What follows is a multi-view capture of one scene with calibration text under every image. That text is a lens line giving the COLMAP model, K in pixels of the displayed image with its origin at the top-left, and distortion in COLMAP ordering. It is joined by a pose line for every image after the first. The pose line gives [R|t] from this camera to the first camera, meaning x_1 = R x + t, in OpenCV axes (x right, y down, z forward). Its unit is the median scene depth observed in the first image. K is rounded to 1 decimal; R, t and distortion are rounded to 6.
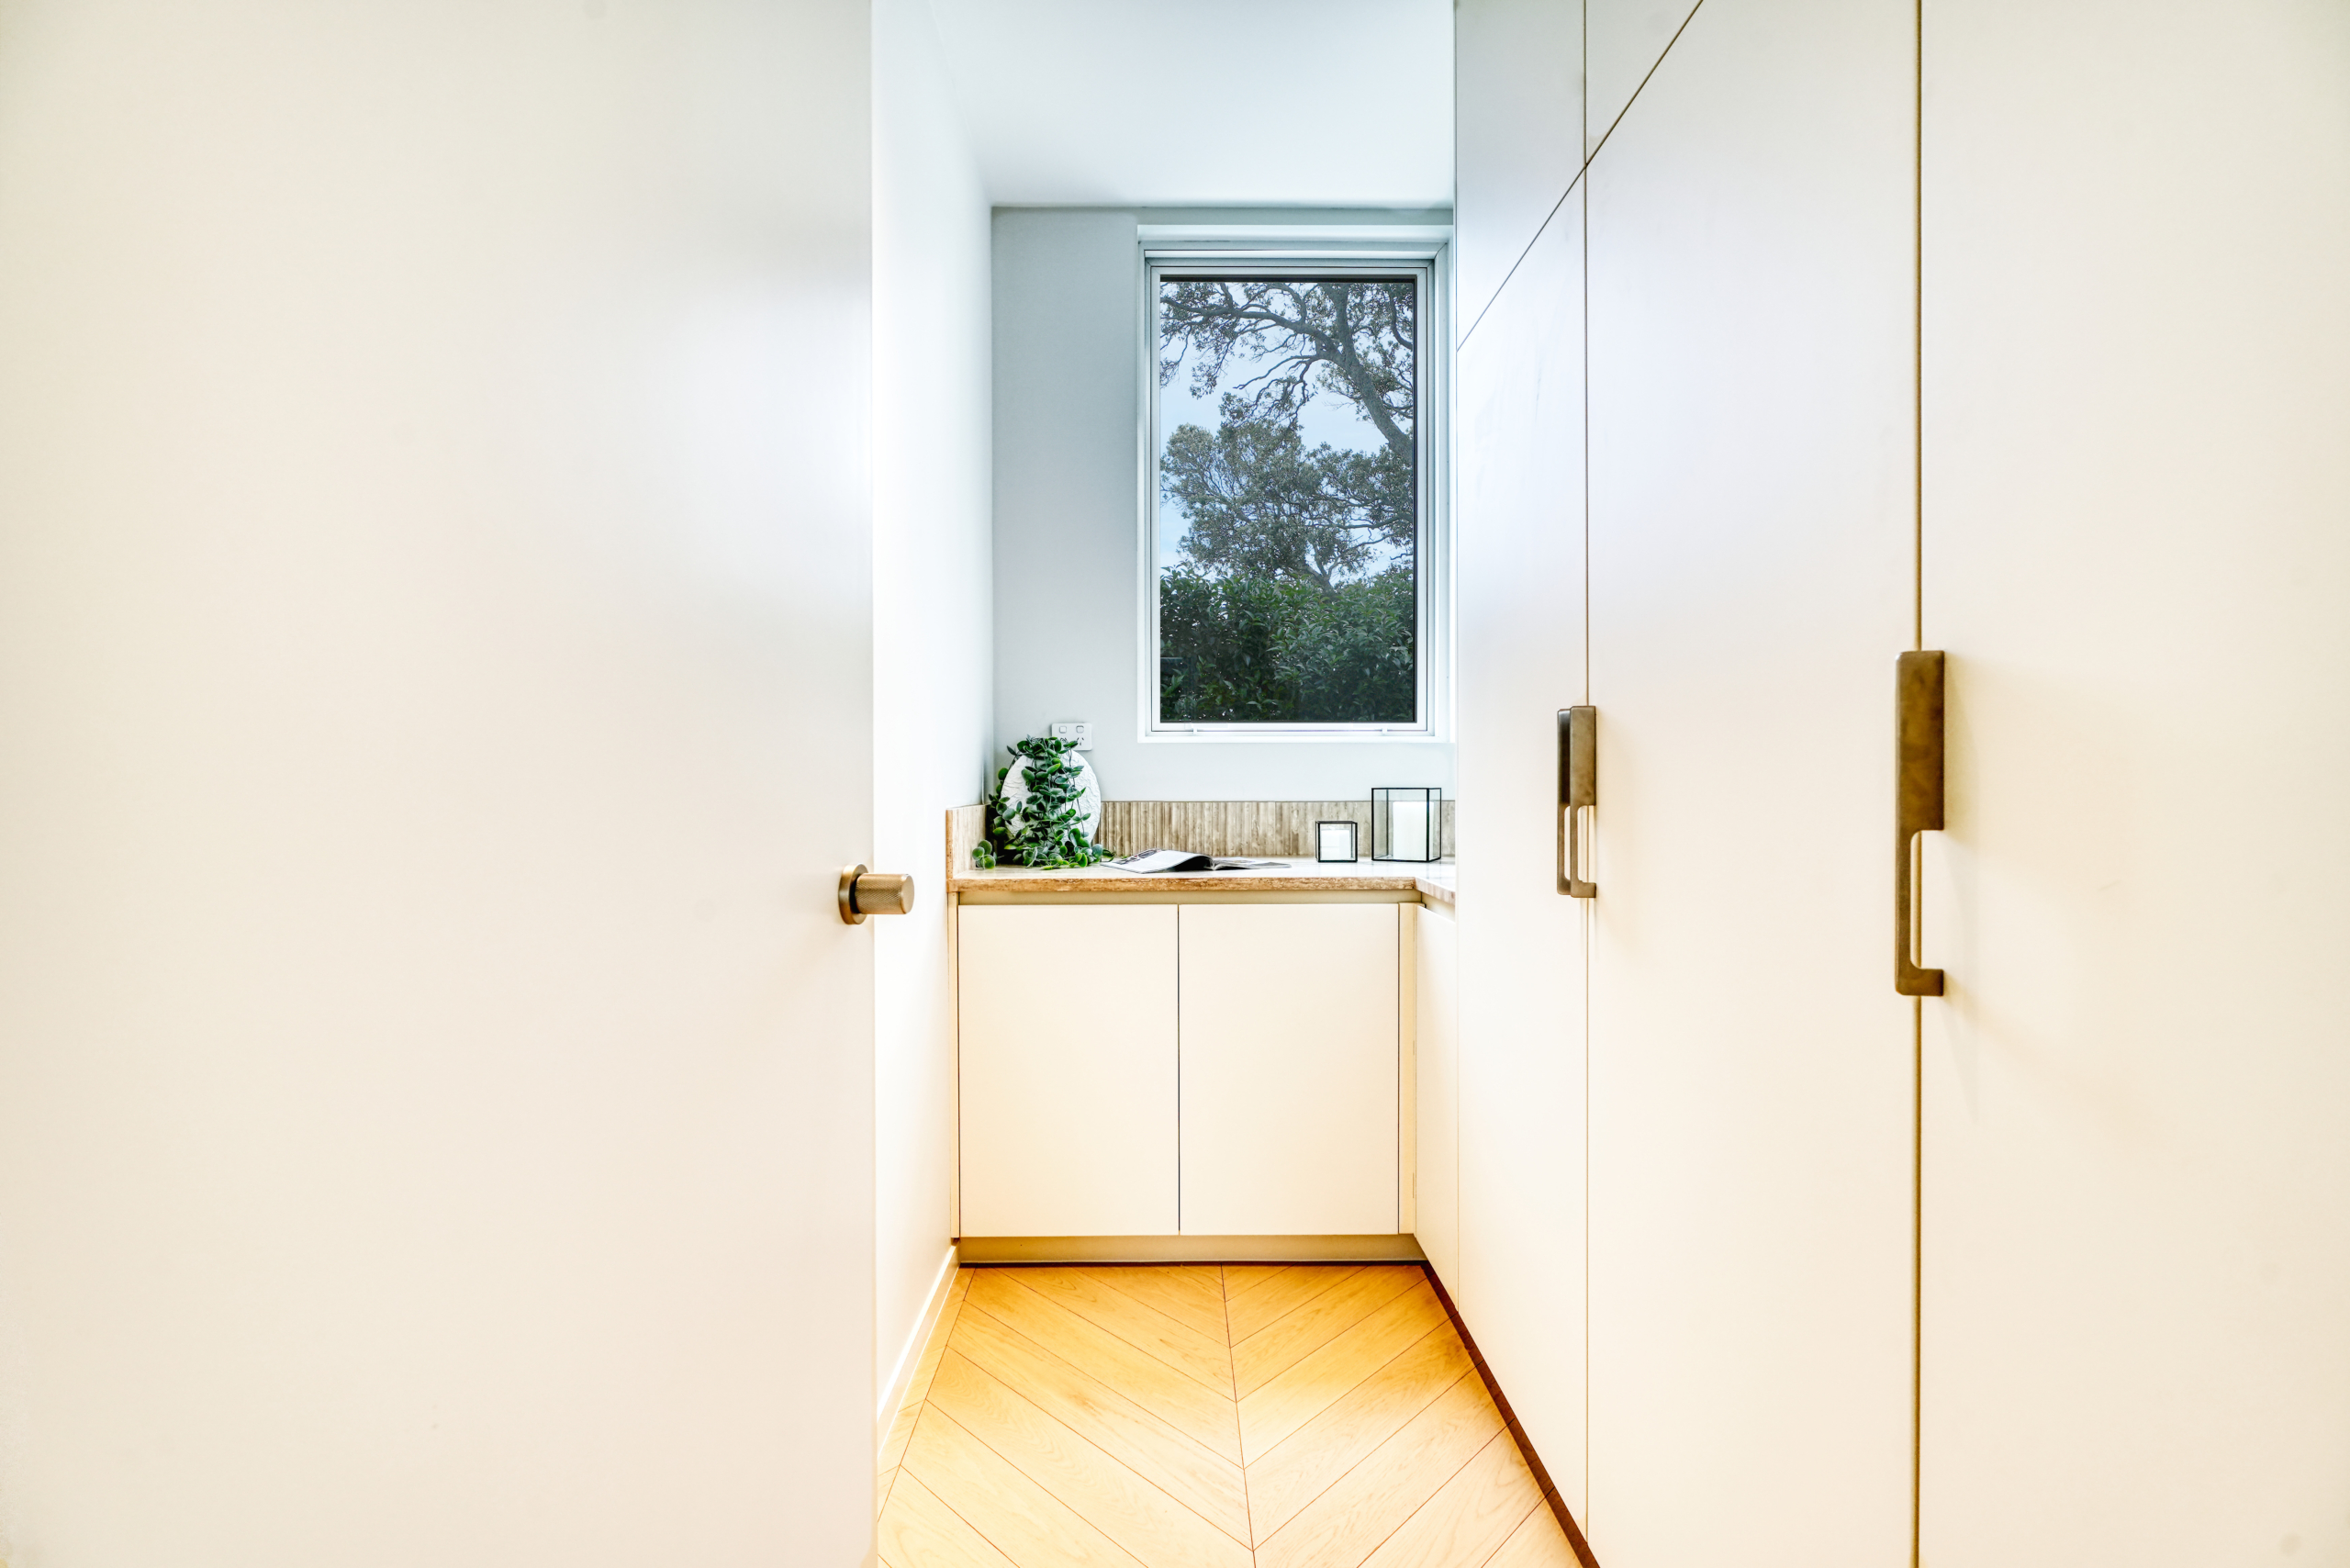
lens RADIAL K [[1046.7, 0, 1160.8], [0, 1046.7, 787.3], [0, 0, 1]] dist [-0.004791, 0.002891]
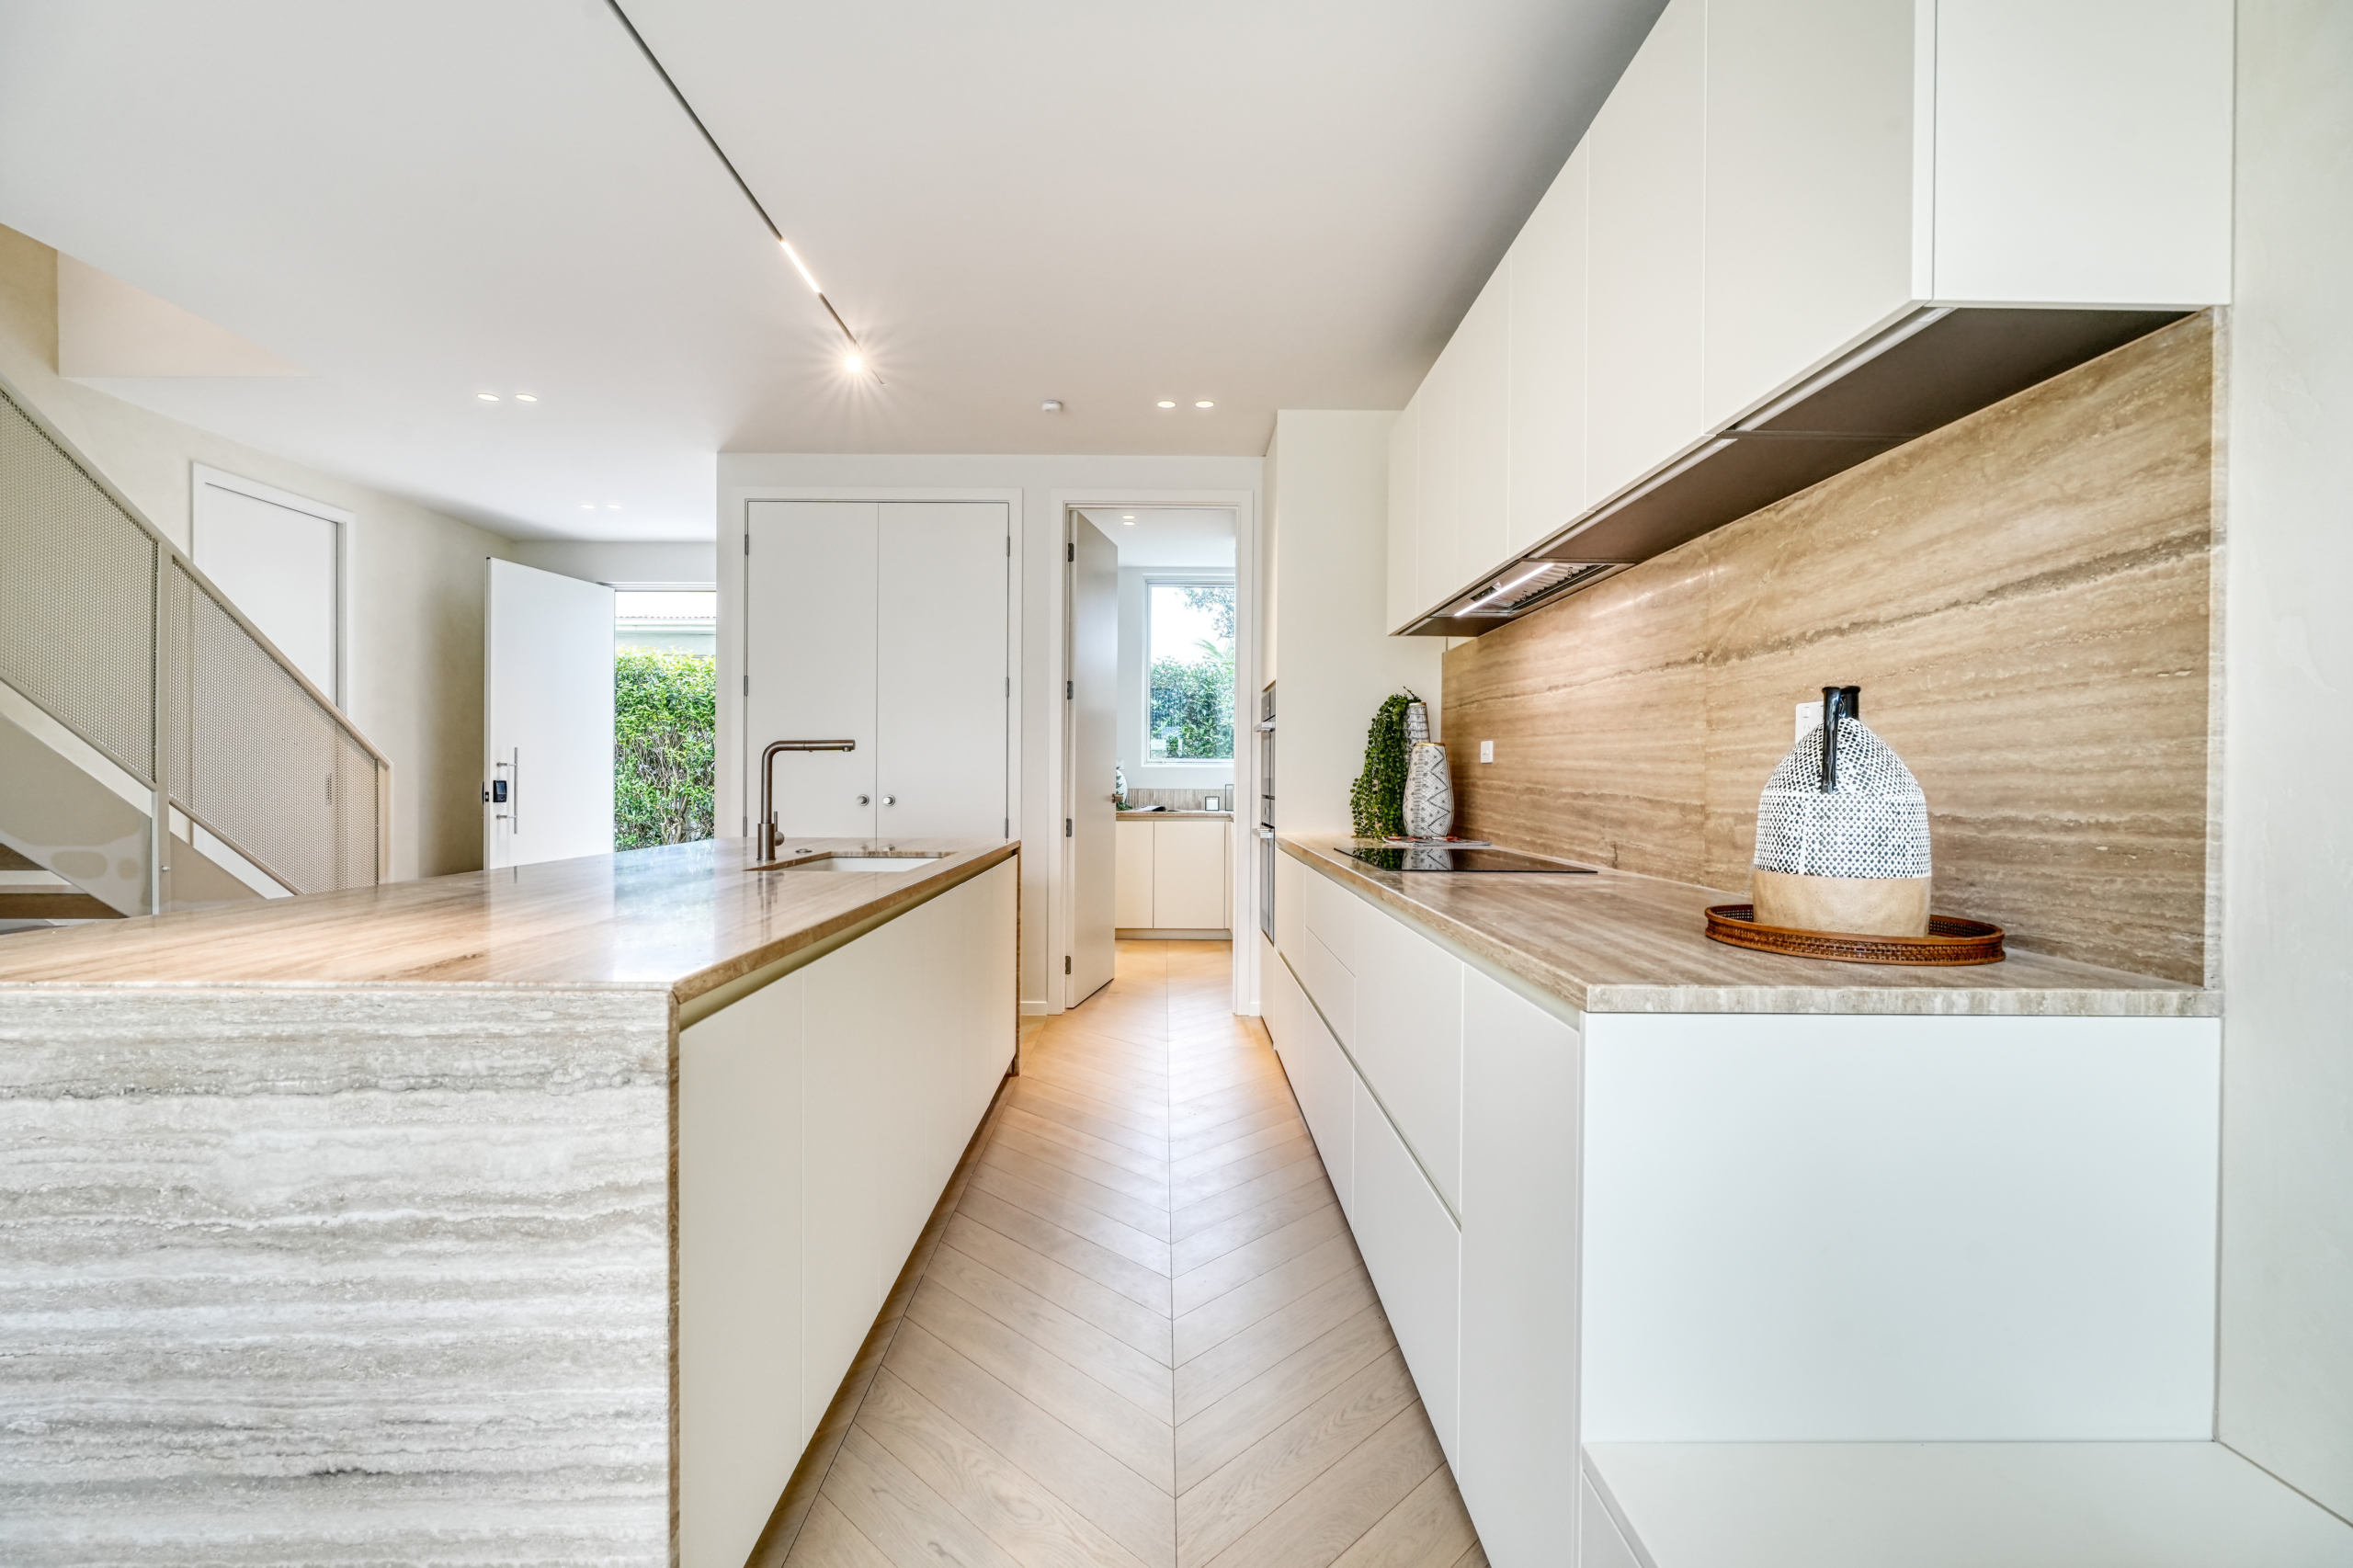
lens RADIAL K [[1048.0, 0, 1178.9], [0, 1048.0, 783.4], [0, 0, 1]] dist [-0.004791, 0.002891]
pose [[0.999935, 0.002489, 0.011097, 0.098350], [-0.002473, 0.999996, -0.001480, 0.004144], [-0.011101, 0.001452, 0.999937, -3.703660]]
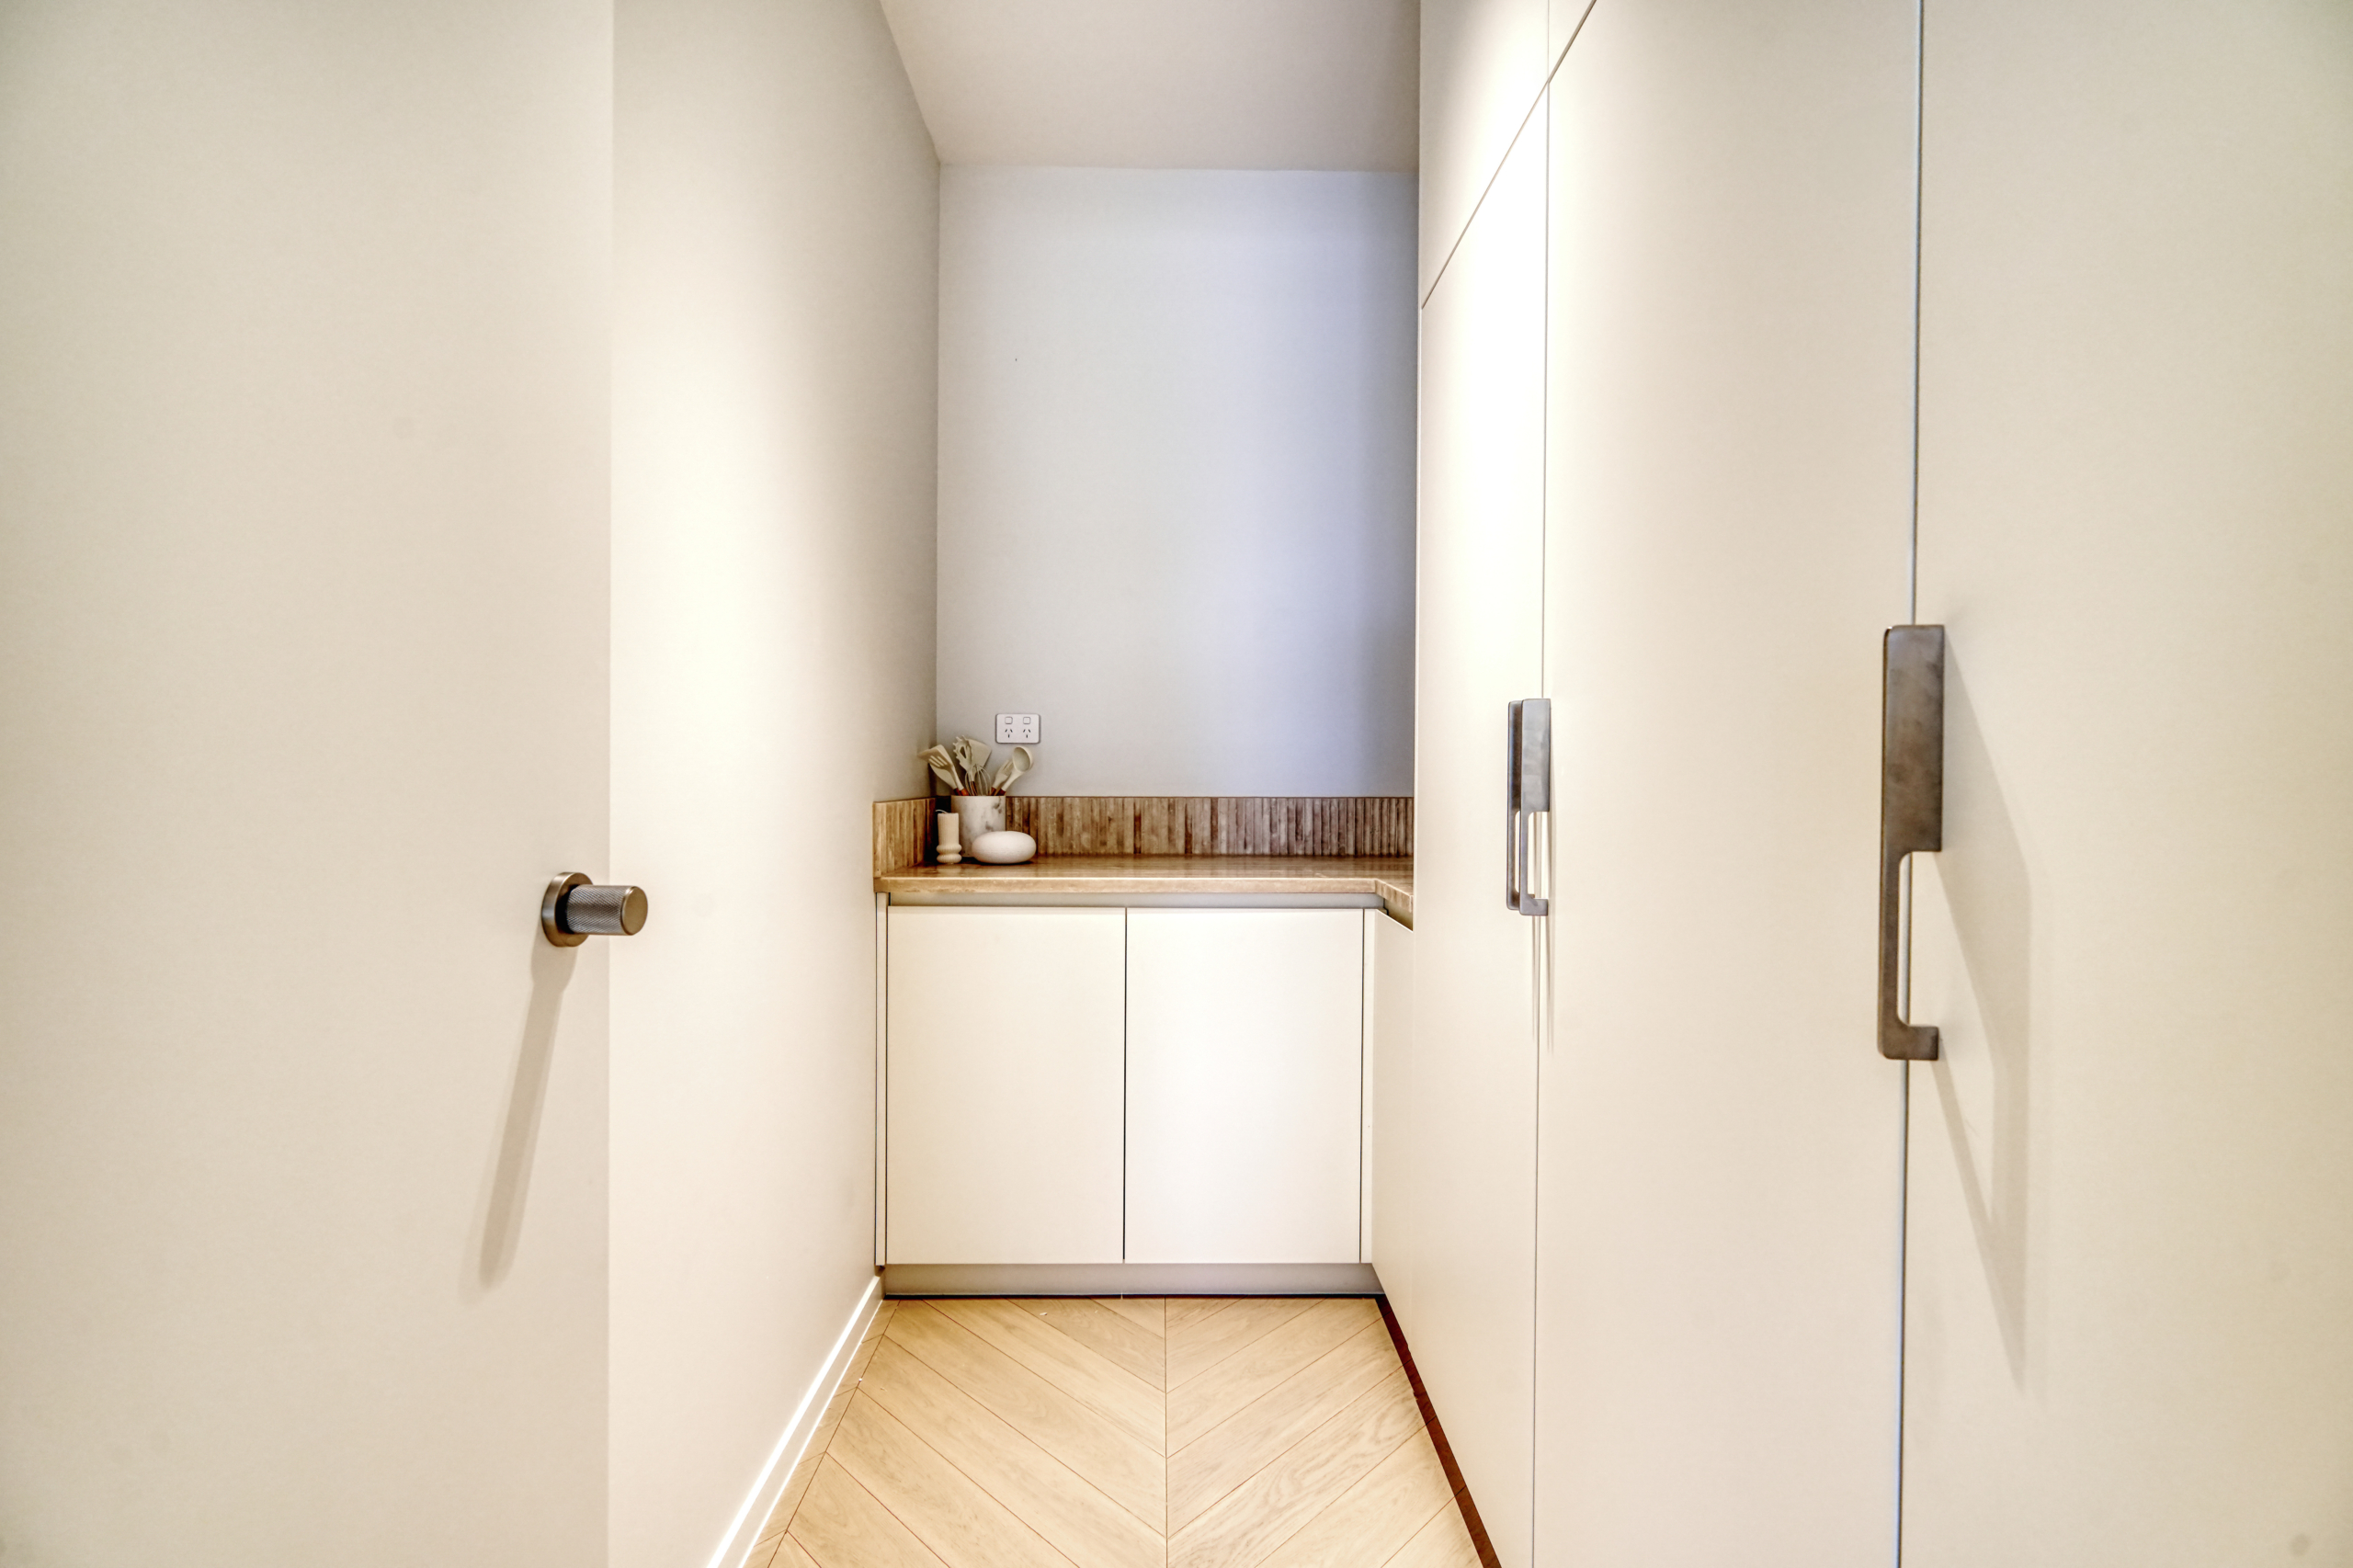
lens RADIAL K [[1048.0, 0, 1190.8], [0, 1048.0, 779.2], [0, 0, 1]] dist [-0.004791, 0.002891]
pose [[0.999586, 0.014002, 0.025129, 0.090601], [-0.013908, 0.999896, -0.003936, -0.000026], [-0.025182, 0.003585, 0.999676, 0.124533]]
